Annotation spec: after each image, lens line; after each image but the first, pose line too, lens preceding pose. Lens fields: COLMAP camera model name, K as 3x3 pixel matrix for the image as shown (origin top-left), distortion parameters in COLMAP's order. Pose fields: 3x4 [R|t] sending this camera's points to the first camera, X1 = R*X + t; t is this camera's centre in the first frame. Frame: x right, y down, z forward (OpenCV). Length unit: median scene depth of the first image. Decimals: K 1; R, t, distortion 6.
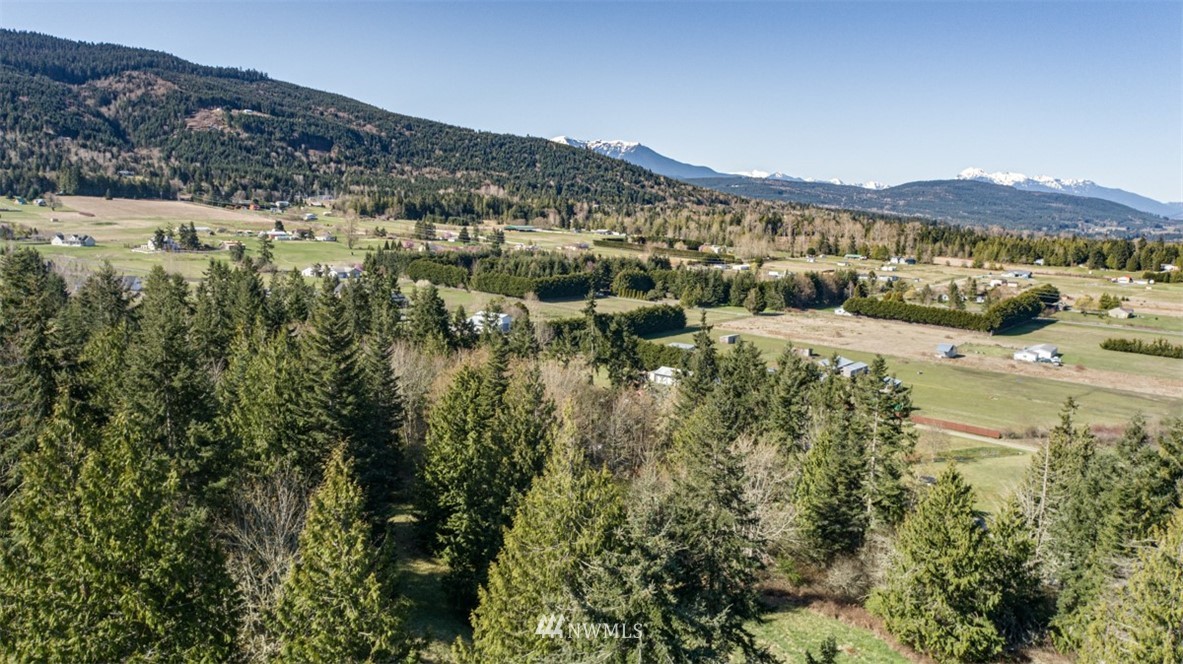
lens RADIAL K [[795.9, 0, 593.0], [0, 795.9, 335.1], [0, 0, 1]] dist [-0.018372, 0.015879]
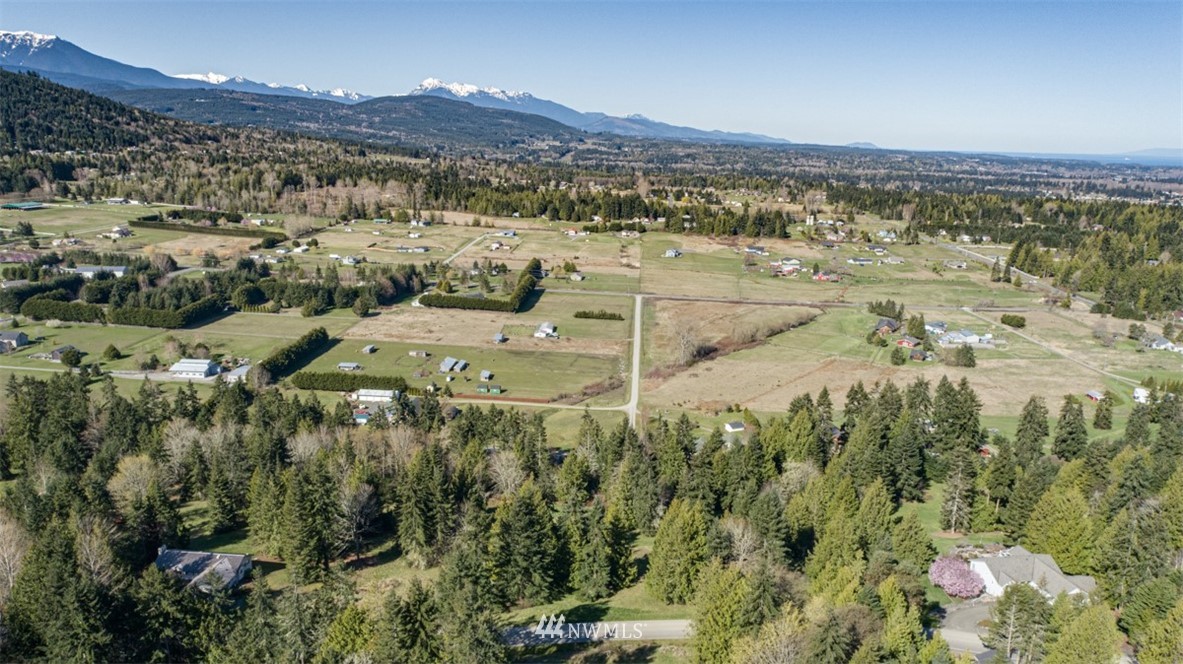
lens RADIAL K [[795.9, 0, 589.9], [0, 795.9, 338.1], [0, 0, 1]] dist [-0.018372, 0.015879]
pose [[0.809254, -0.152072, 0.567435, -0.128814], [0.083845, 0.985924, 0.144650, -0.076073], [-0.581445, -0.069482, 0.810613, -0.171421]]
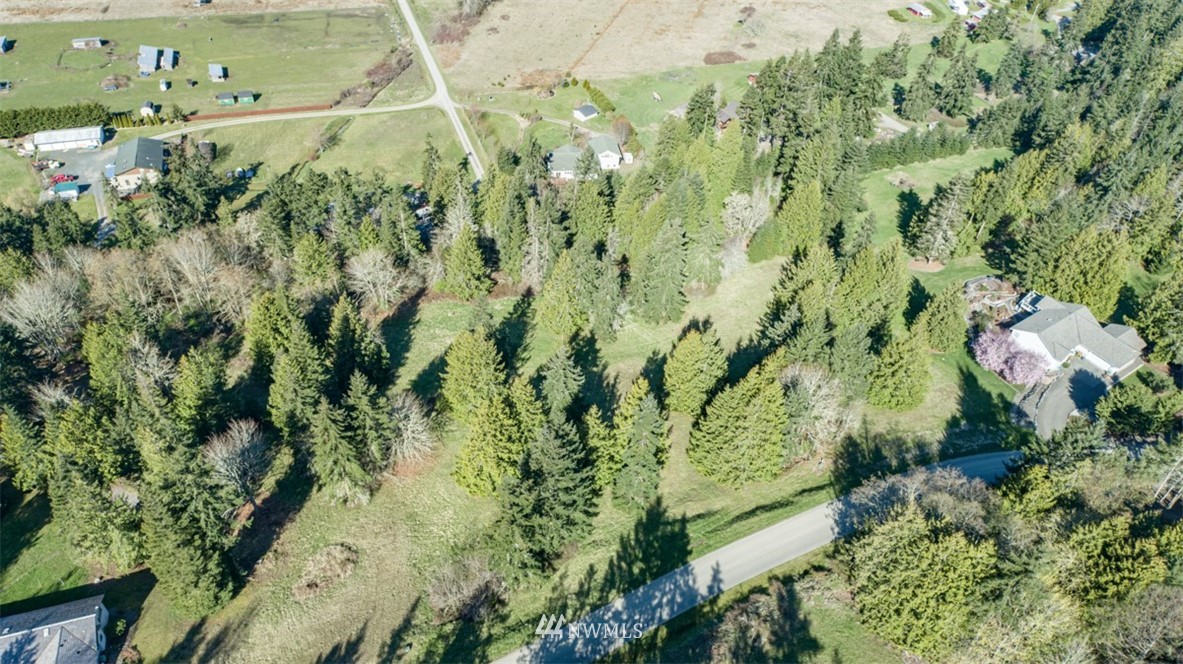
lens RADIAL K [[795.9, 0, 586.7], [0, 795.9, 336.0], [0, 0, 1]] dist [-0.018372, 0.015879]
pose [[0.517572, -0.574407, 0.634173, -0.104538], [0.081006, 0.770734, 0.631986, -0.105354], [-0.851796, -0.275727, 0.445441, -0.050853]]
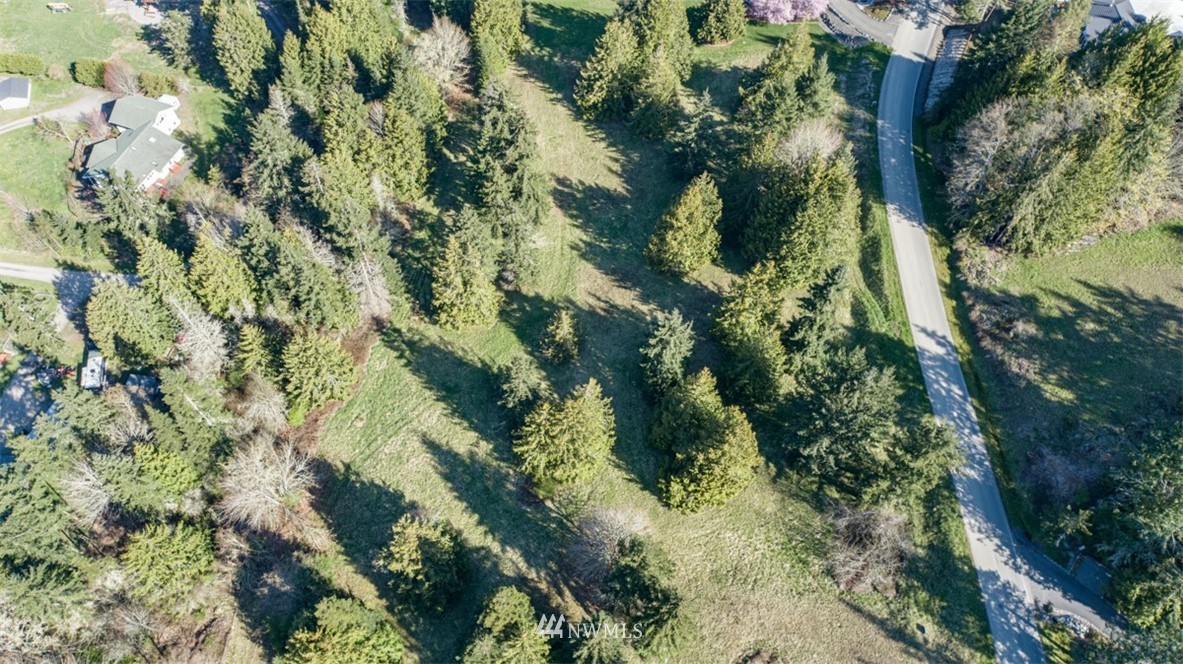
lens RADIAL K [[795.9, 0, 592.7], [0, 795.9, 327.4], [0, 0, 1]] dist [-0.018372, 0.015879]
pose [[-0.521591, -0.752358, 0.402368, -0.050624], [0.065213, 0.435066, 0.898034, -0.121634], [-0.850700, 0.494646, -0.177863, 0.067921]]
